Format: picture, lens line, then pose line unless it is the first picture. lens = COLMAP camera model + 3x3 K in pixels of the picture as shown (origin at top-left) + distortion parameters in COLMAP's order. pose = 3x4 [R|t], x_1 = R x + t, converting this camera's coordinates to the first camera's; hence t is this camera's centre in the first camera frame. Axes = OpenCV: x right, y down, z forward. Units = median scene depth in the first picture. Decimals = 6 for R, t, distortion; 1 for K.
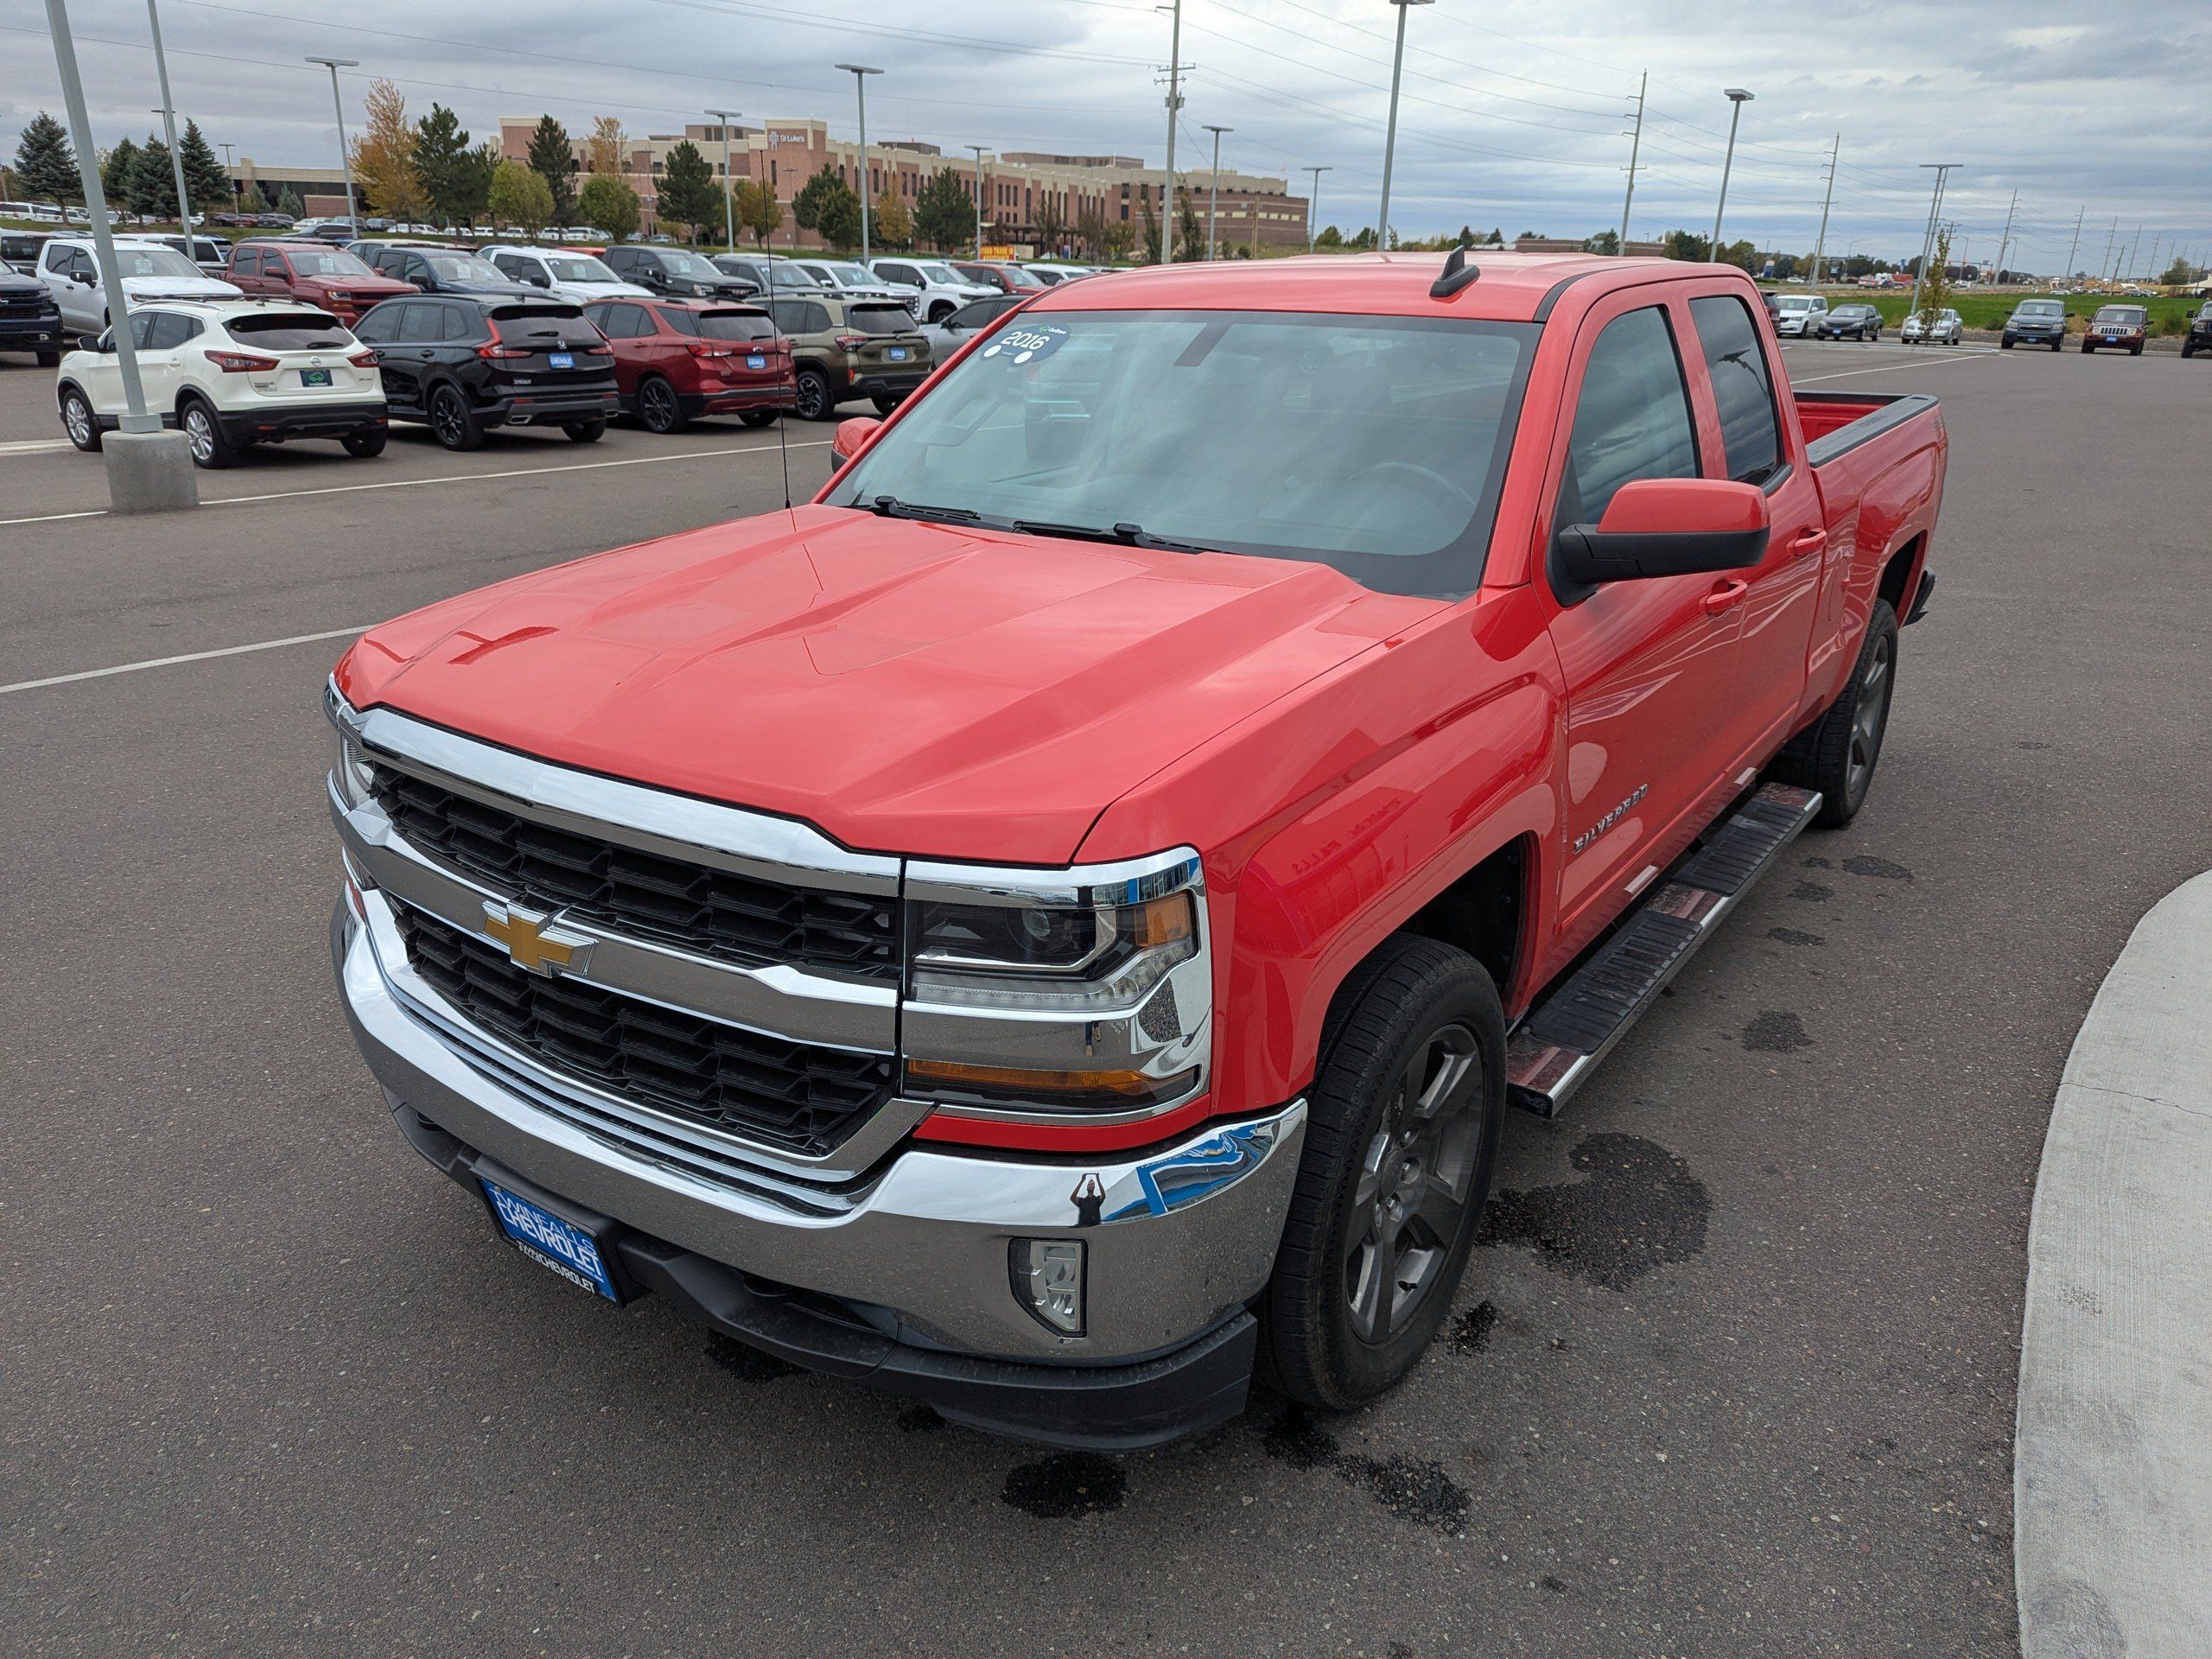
lens RADIAL K [[1567.2, 0, 1093.2], [0, 1567.2, 827.7], [0, 0, 1]] dist [0.048915, -0.036173]
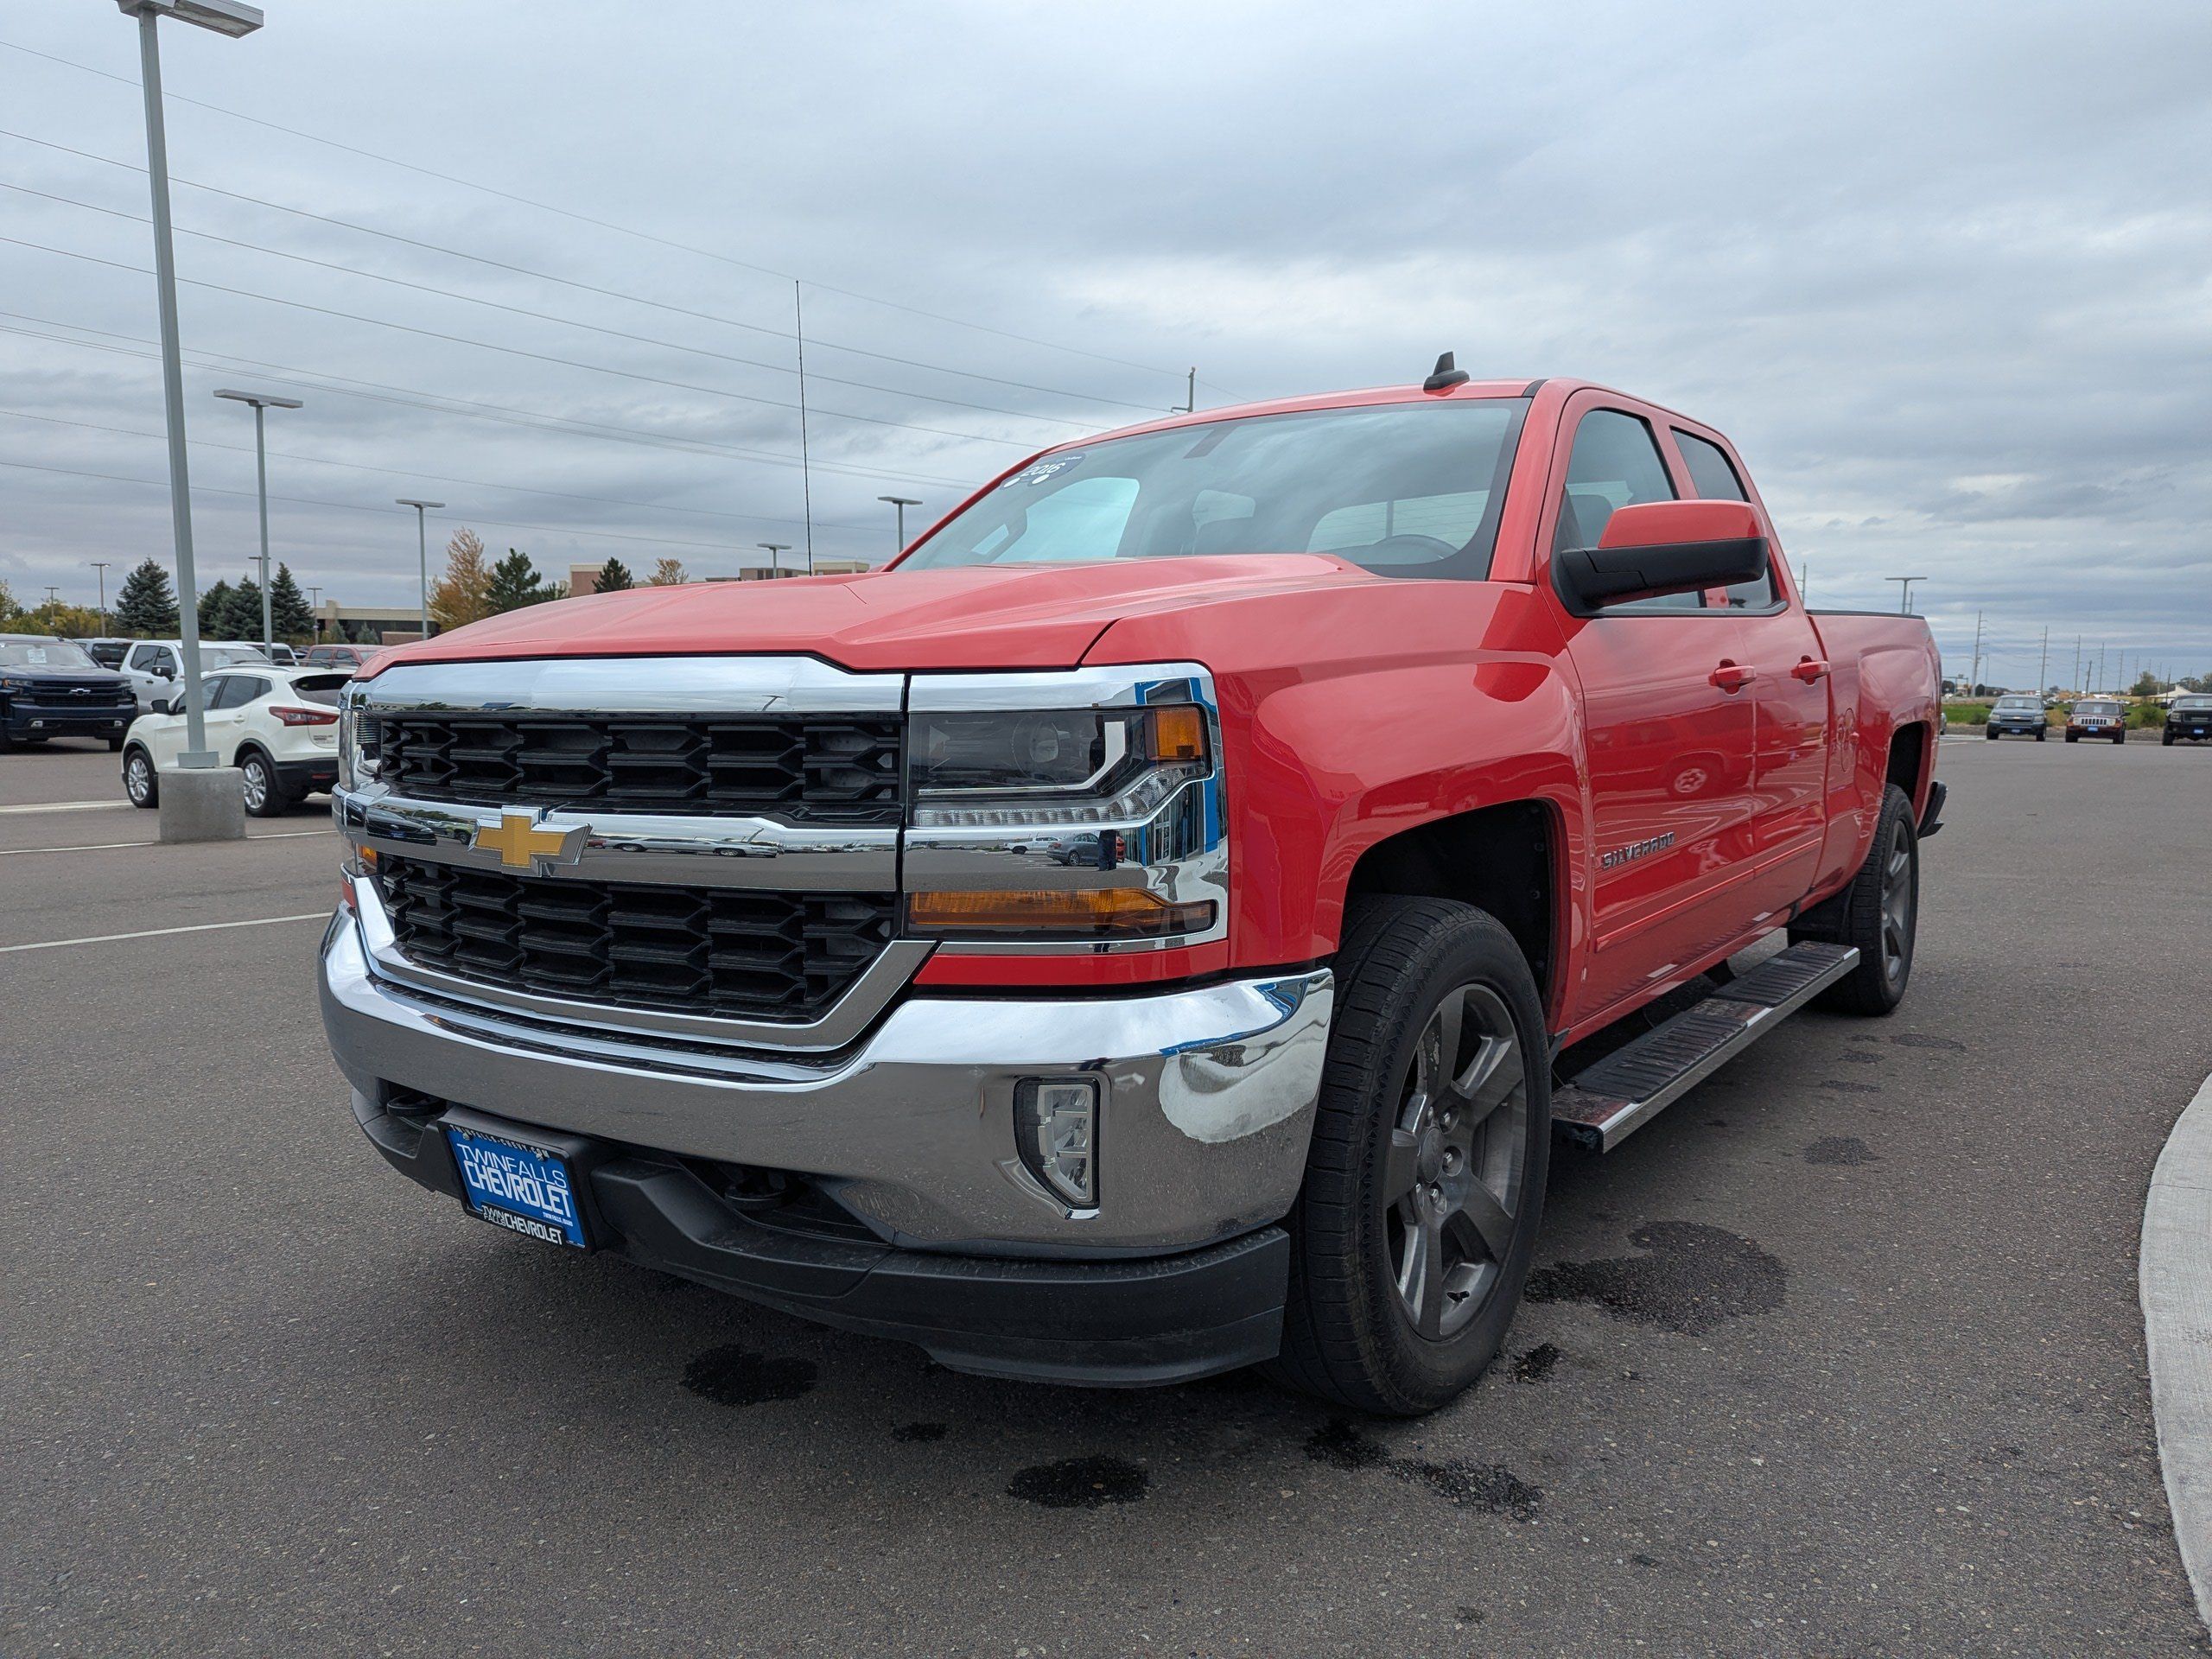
lens RADIAL K [[1567.2, 0, 1107.5], [0, 1567.2, 844.0], [0, 0, 1]] dist [0.048915, -0.036173]
pose [[0.999930, -0.009818, -0.006637, 0.005285], [0.007910, 0.969958, -0.243142, 0.211572], [0.008825, 0.243073, 0.969968, 0.045178]]
